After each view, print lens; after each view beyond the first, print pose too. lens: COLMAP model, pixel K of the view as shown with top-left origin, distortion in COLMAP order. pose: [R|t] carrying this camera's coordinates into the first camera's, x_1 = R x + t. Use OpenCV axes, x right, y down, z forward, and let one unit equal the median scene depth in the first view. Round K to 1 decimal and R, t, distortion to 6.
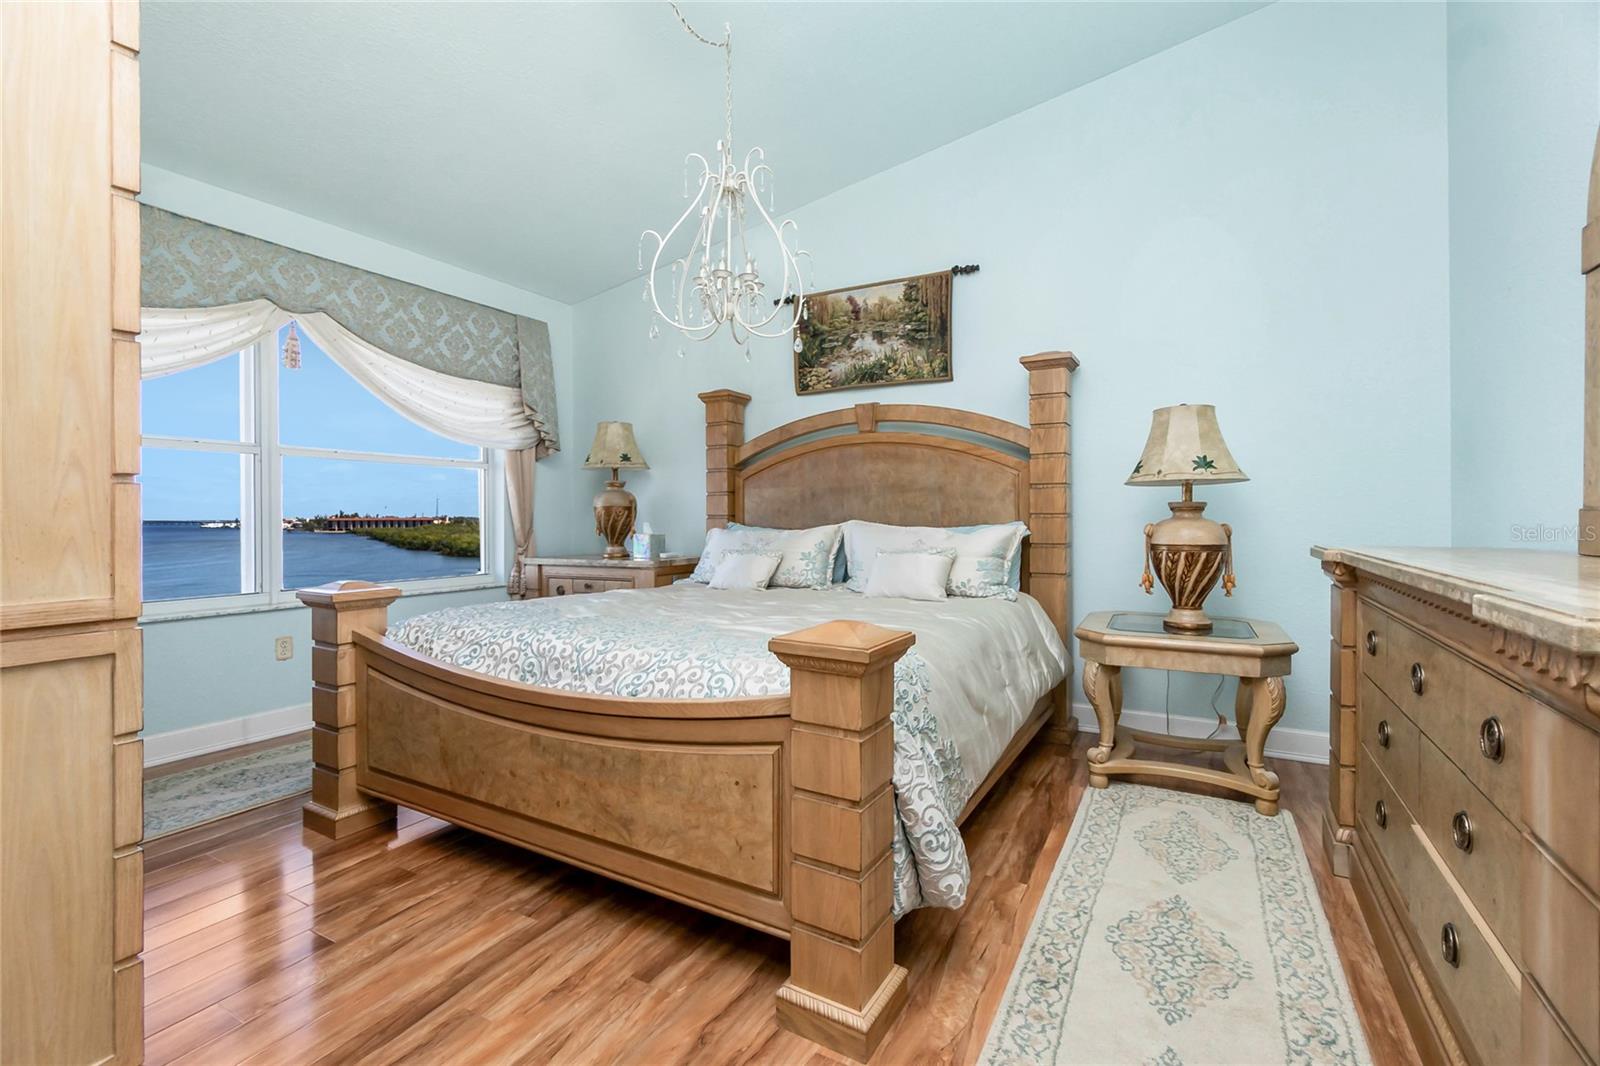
lens RADIAL K [[693.2, 0, 801.9], [0, 693.2, 522.8], [0, 0, 1]] dist [-0.006285, 0.003508]
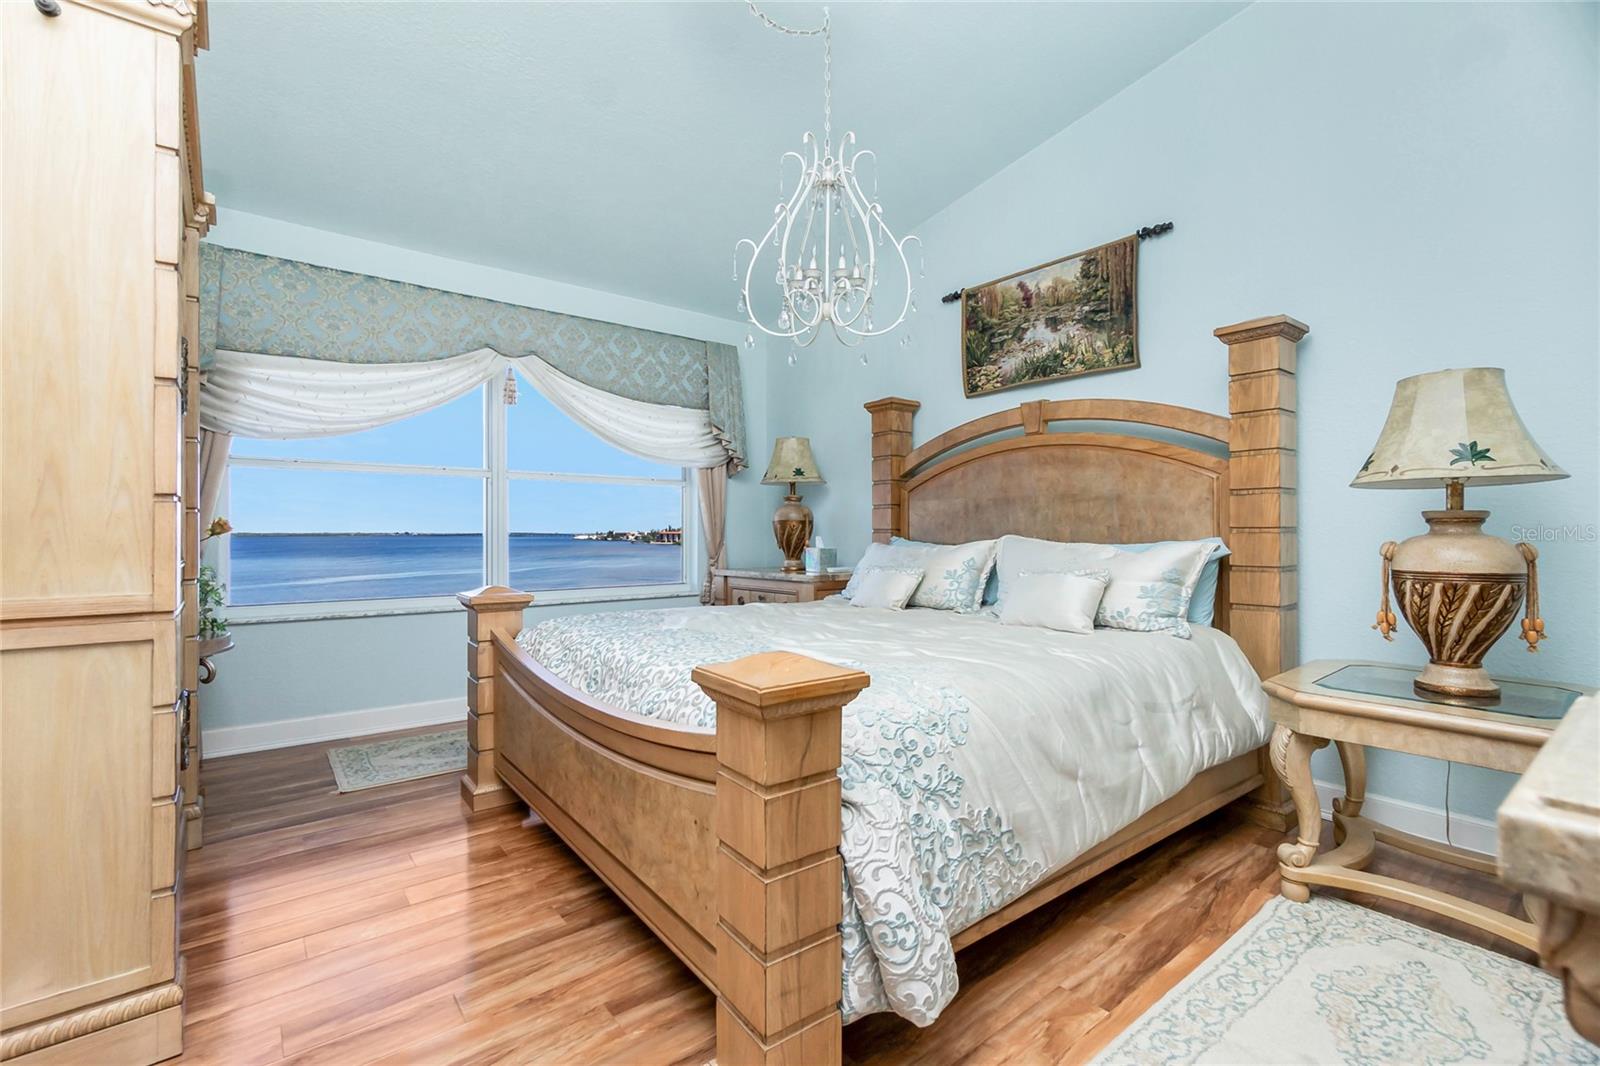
lens RADIAL K [[693.2, 0, 795.0], [0, 693.2, 532.1], [0, 0, 1]] dist [-0.006285, 0.003508]
pose [[0.926211, 0.002852, -0.376994, 0.221153], [-0.005655, 0.999964, -0.006328, -0.000566], [0.376963, 0.007993, 0.926194, 0.120366]]
